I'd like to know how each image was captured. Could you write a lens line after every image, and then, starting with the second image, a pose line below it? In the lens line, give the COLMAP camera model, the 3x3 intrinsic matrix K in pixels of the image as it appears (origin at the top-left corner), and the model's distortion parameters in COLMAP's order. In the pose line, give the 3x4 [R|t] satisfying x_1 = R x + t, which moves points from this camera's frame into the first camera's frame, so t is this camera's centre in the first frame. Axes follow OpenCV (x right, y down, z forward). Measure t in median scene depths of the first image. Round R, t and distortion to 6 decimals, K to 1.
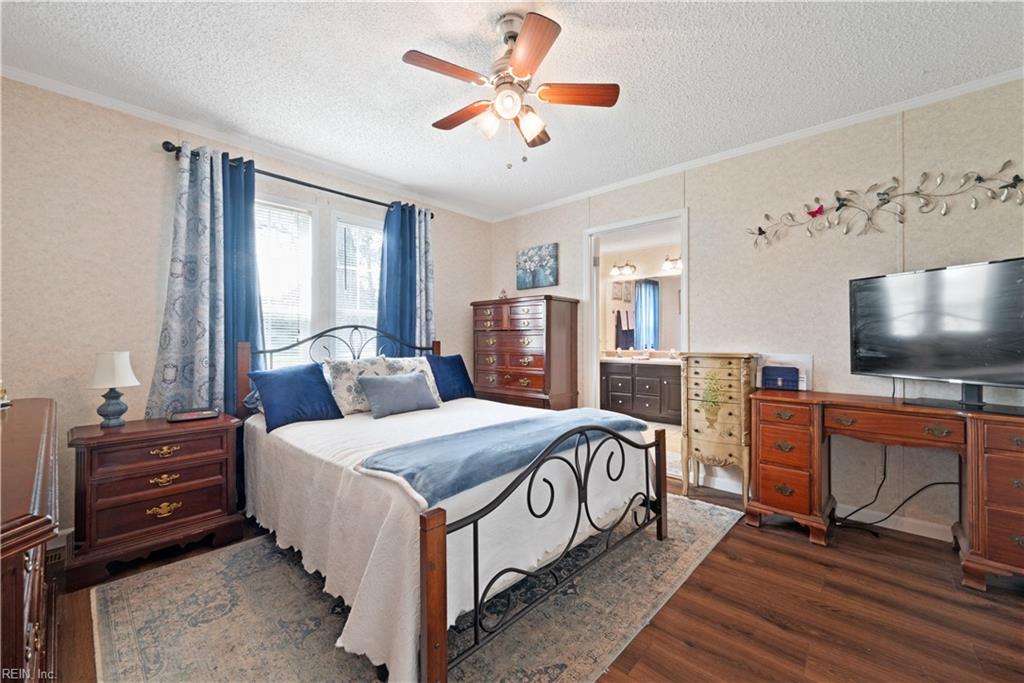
lens RADIAL K [[408.0, 0, 507.1], [0, 408.0, 339.5], [0, 0, 1]] dist [-0.000652, 0.000980]
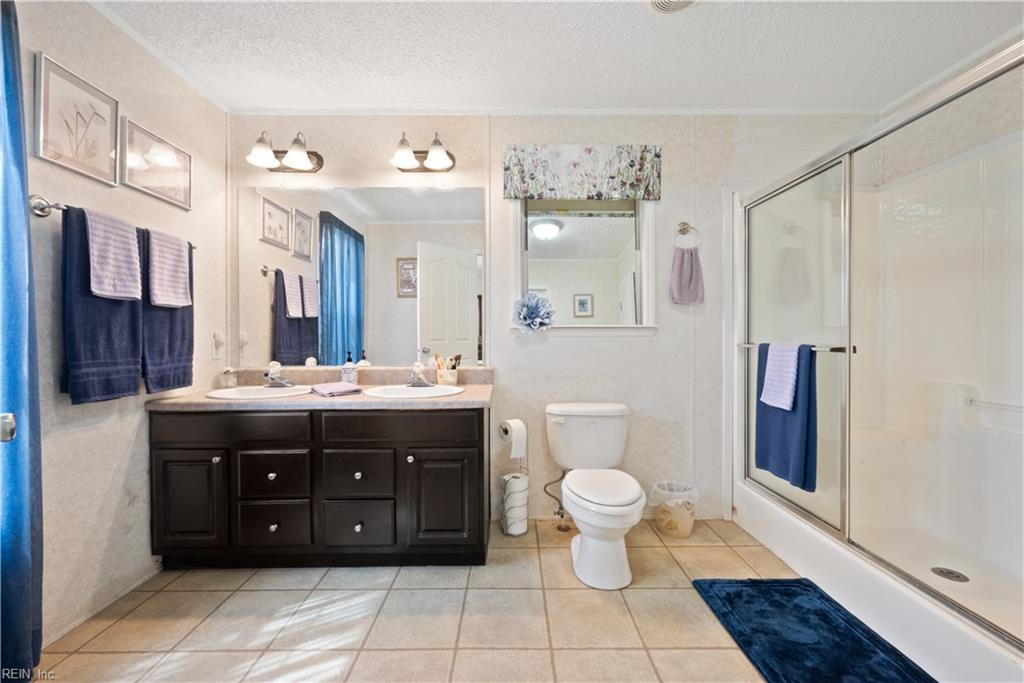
lens RADIAL K [[408.0, 0, 510.9], [0, 408.0, 339.5], [0, 0, 1]] dist [-0.000652, 0.000980]
pose [[0.736680, -0.001817, 0.676239, 0.173462], [0.000125, 0.999997, 0.002551, -0.001308], [-0.676242, -0.001795, 0.736677, 0.555638]]
